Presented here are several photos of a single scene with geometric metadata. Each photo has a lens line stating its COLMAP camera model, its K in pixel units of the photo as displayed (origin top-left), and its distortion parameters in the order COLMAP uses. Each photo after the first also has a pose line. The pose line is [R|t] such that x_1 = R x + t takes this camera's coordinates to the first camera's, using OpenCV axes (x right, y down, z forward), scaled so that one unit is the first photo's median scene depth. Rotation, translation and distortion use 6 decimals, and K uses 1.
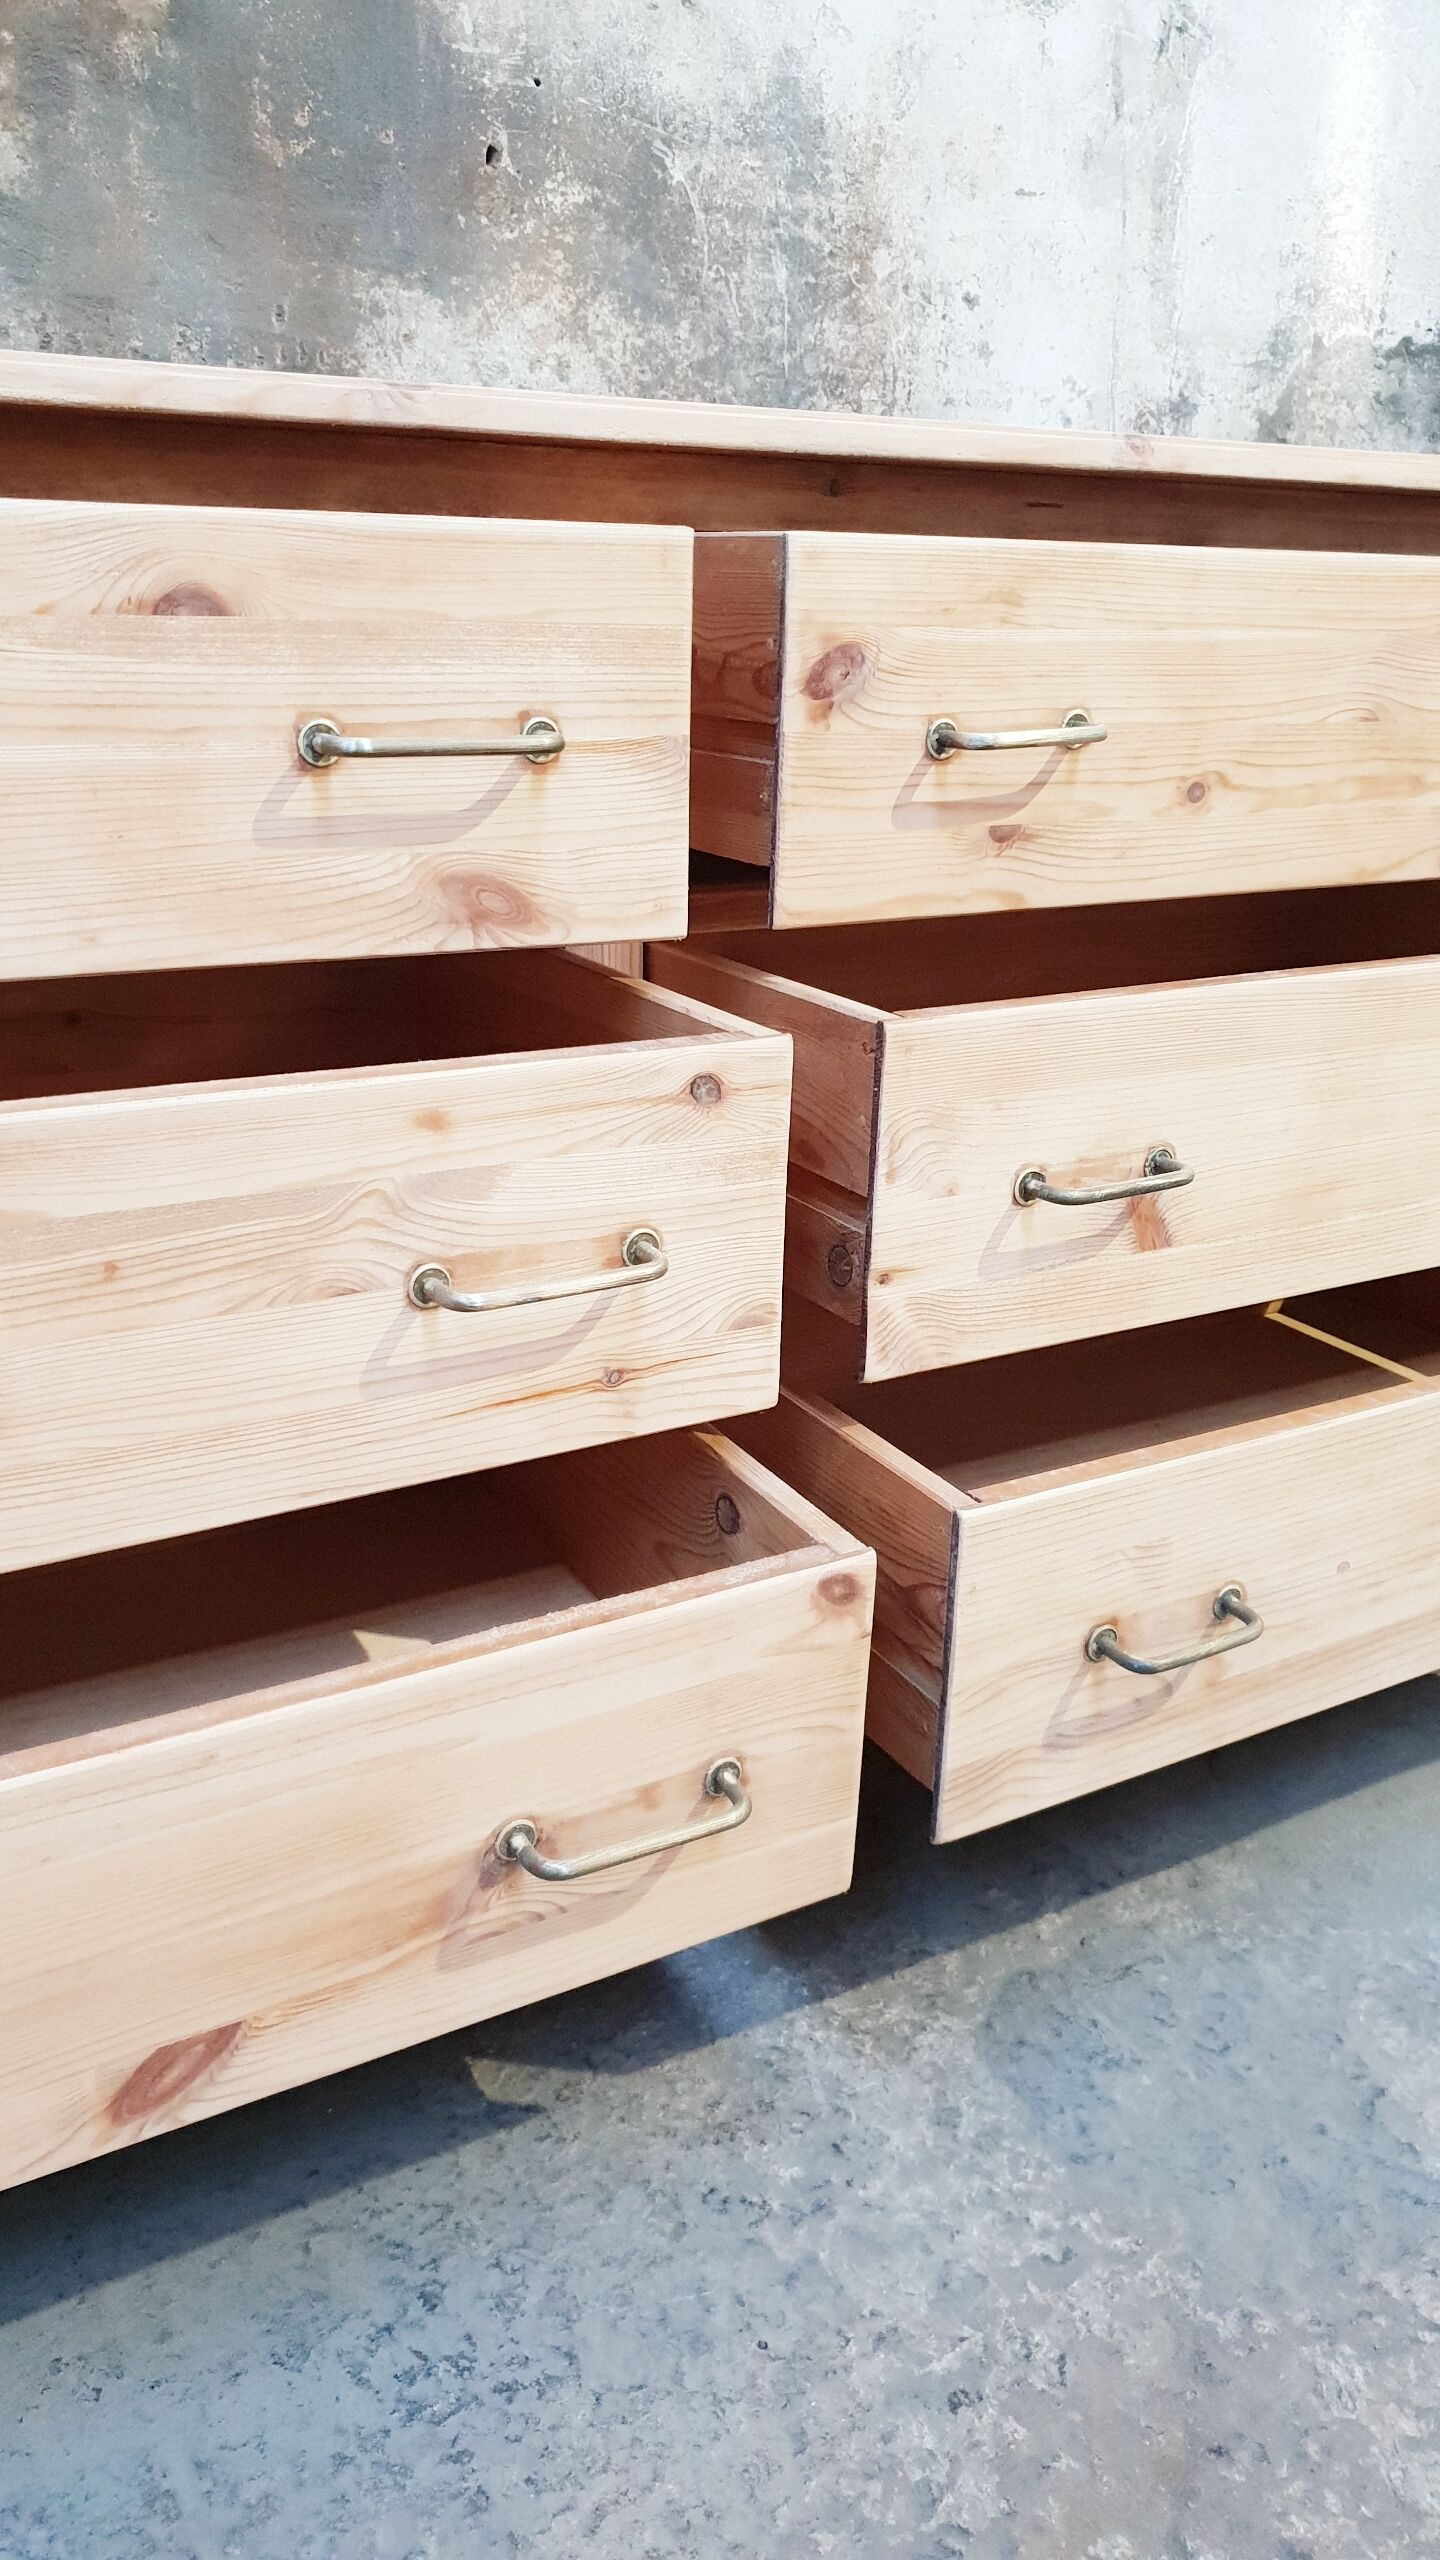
lens RADIAL K [[2010.5, 0, 743.8], [0, 2010.5, 1261.7], [0, 0, 1]] dist [0.007222, 0.010692]
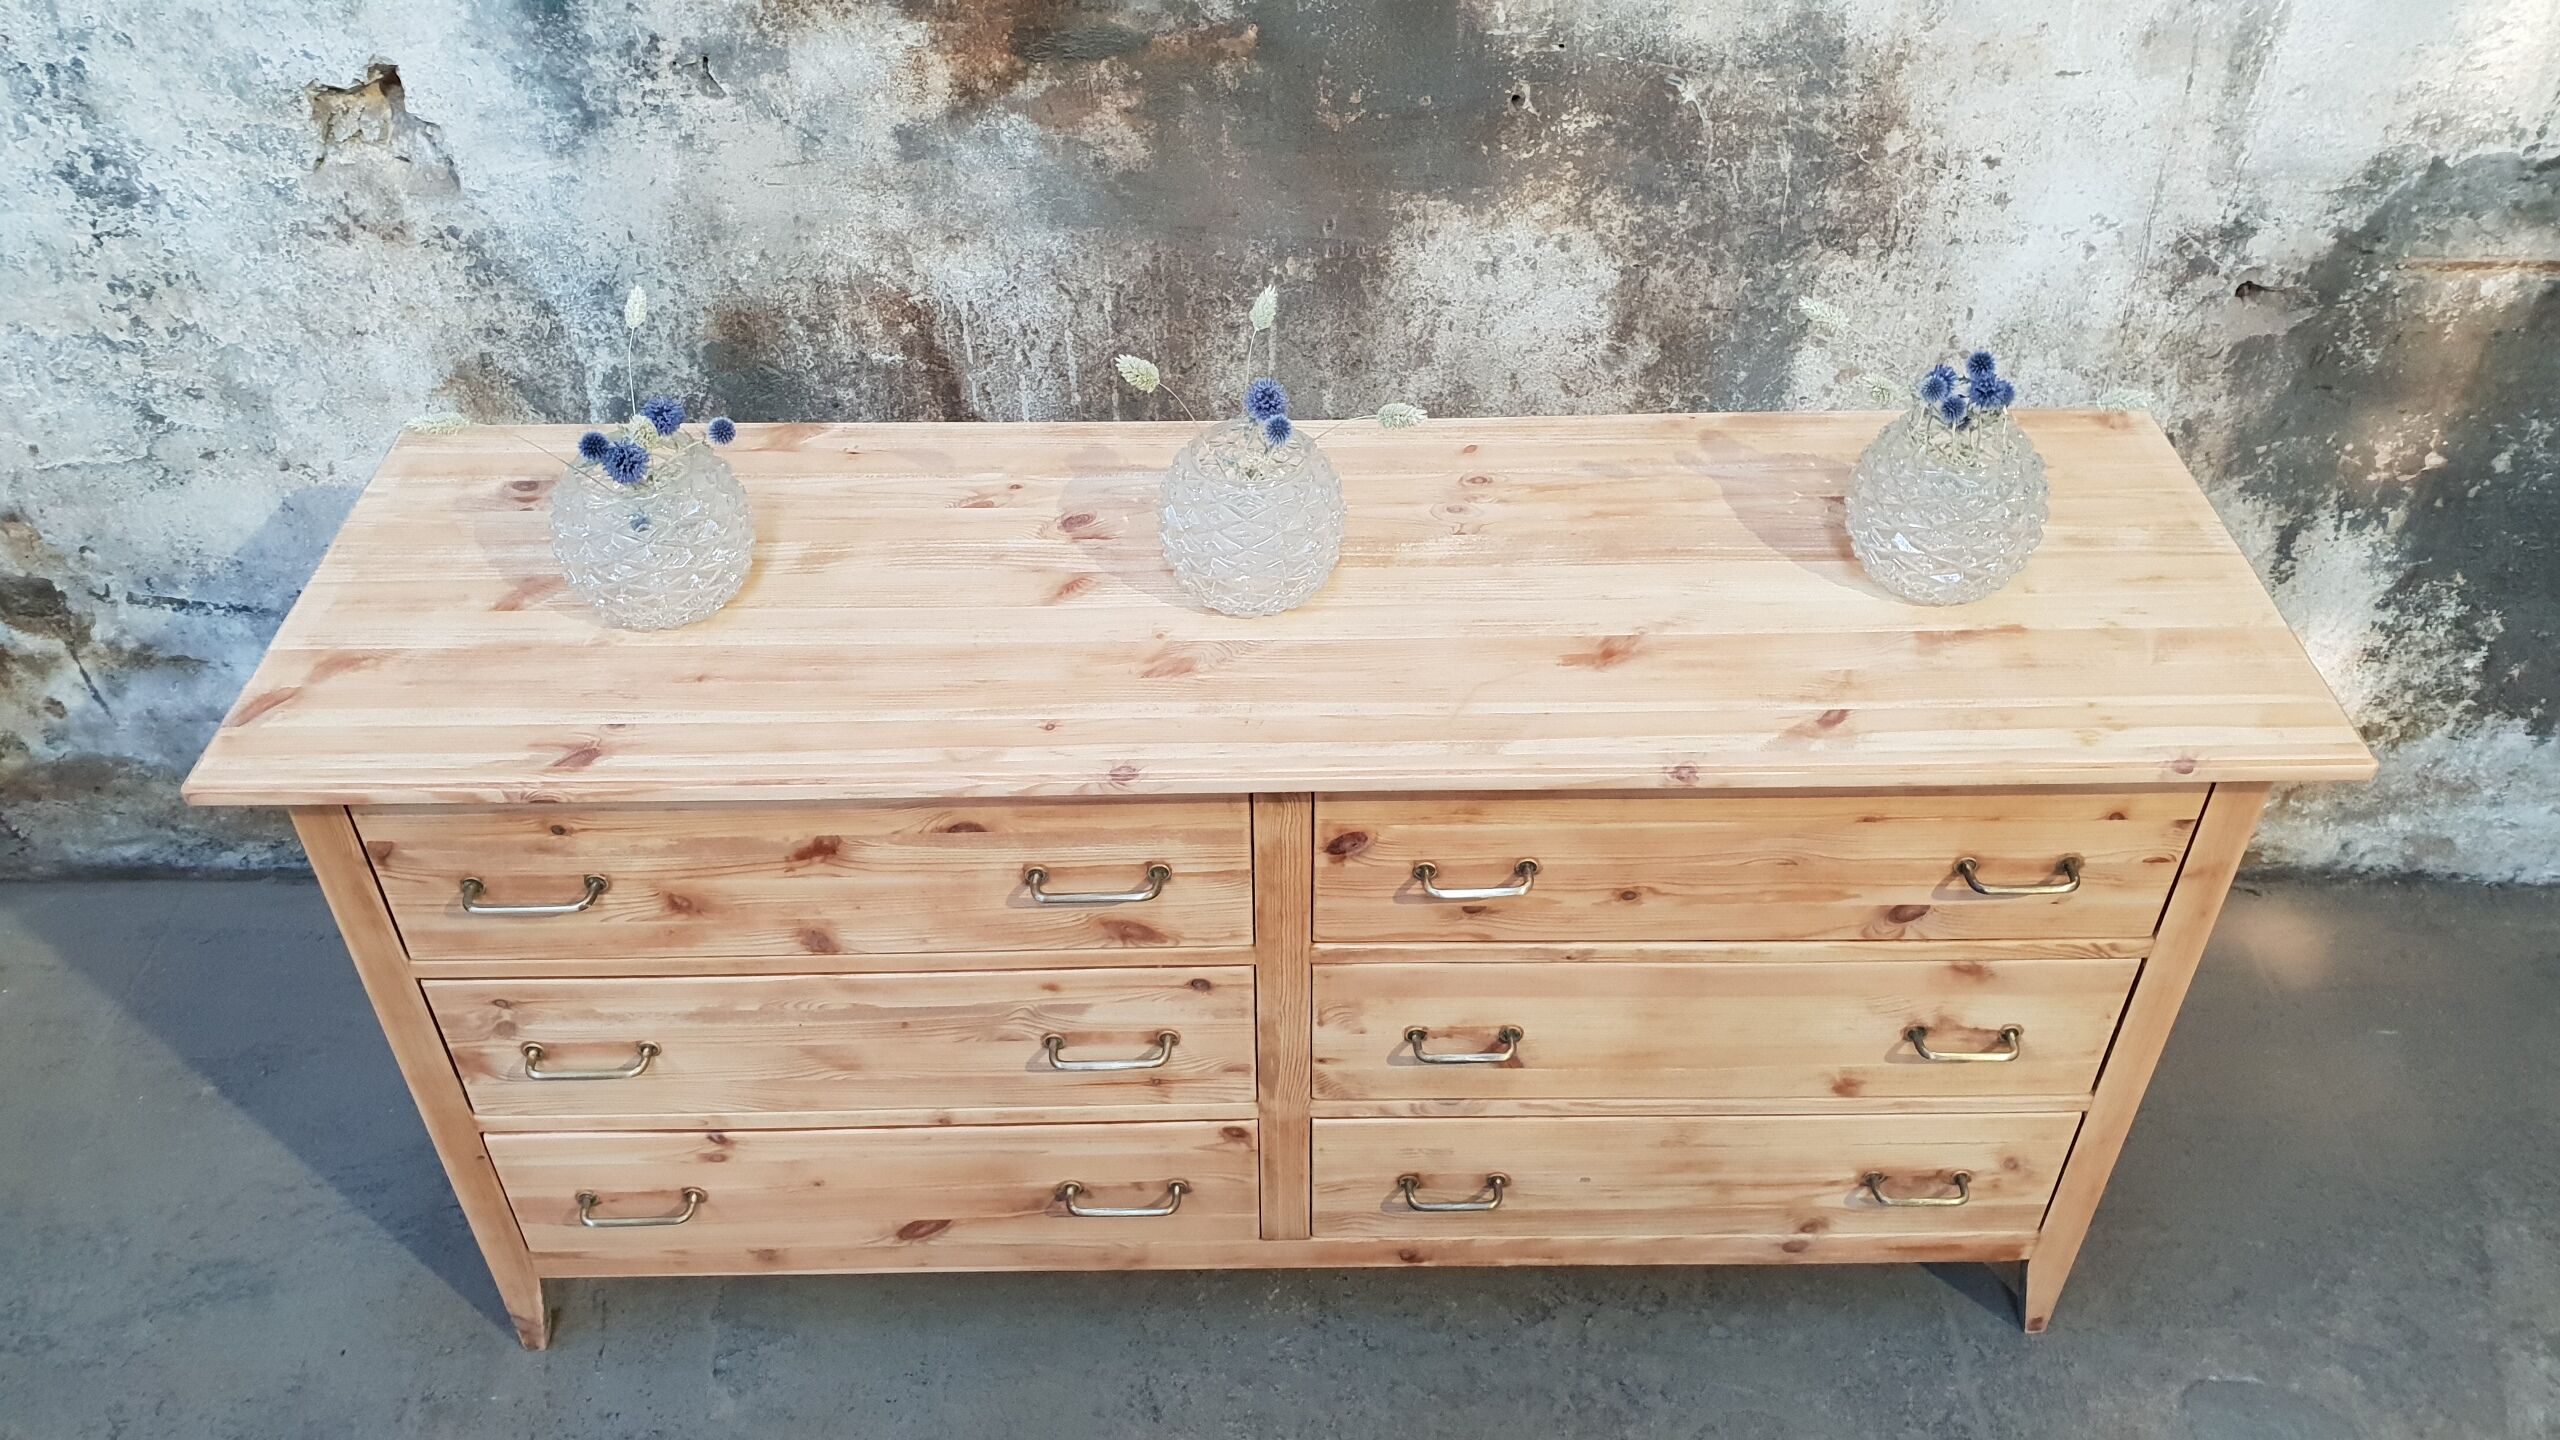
lens RADIAL K [[2010.5, 0, 1285.6], [0, 2010.5, 678.7], [0, 0, 1]] dist [0.007222, 0.010692]
pose [[0.860628, 0.301093, -0.410685, 0.343220], [-0.135882, 0.913018, 0.384623, -0.643389], [0.490770, -0.275212, 0.826682, -0.166812]]
